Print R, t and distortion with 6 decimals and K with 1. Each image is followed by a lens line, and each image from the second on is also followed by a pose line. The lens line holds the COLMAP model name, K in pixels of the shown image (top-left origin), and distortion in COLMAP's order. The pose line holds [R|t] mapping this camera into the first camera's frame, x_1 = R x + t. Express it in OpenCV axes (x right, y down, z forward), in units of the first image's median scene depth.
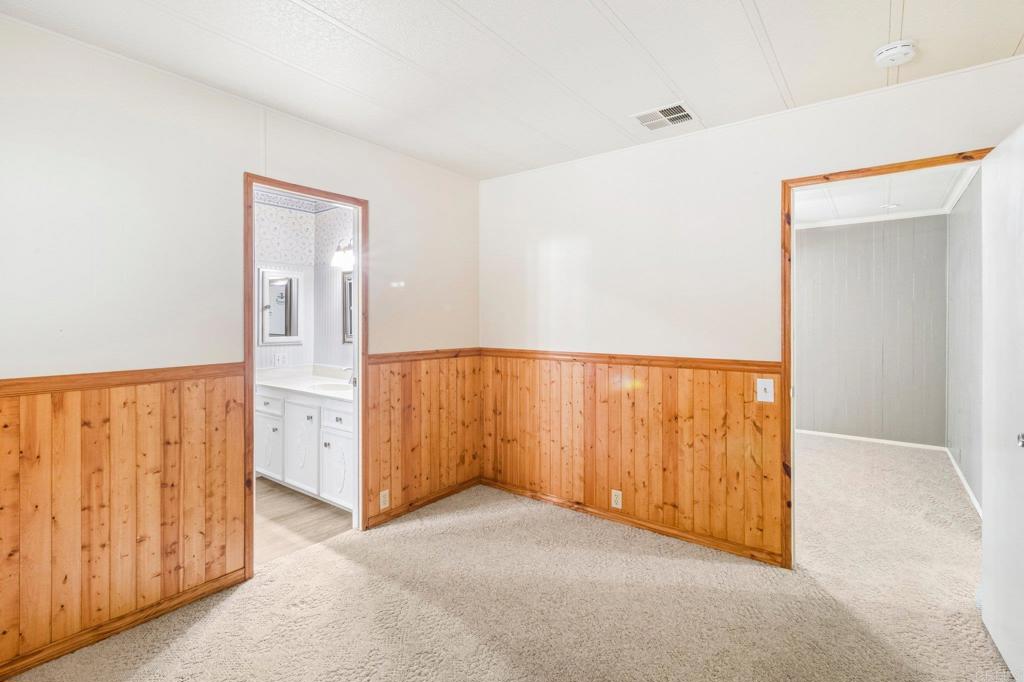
lens RADIAL K [[474.2, 0, 506.2], [0, 474.2, 318.4], [0, 0, 1]] dist [-0.001070, 0.000551]
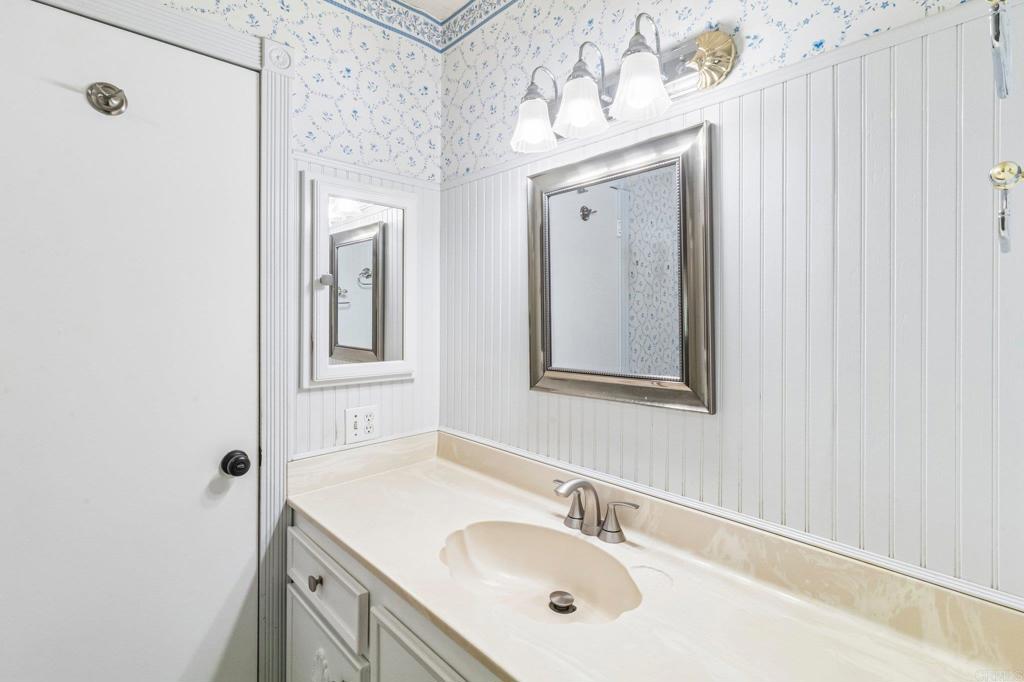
lens RADIAL K [[474.2, 0, 508.9], [0, 474.2, 316.7], [0, 0, 1]] dist [-0.001070, 0.000551]
pose [[0.987397, 0.000091, -0.158263, -0.293076], [-0.000427, 0.999998, -0.002090, 0.003294], [0.158262, 0.002131, 0.987395, 0.631841]]
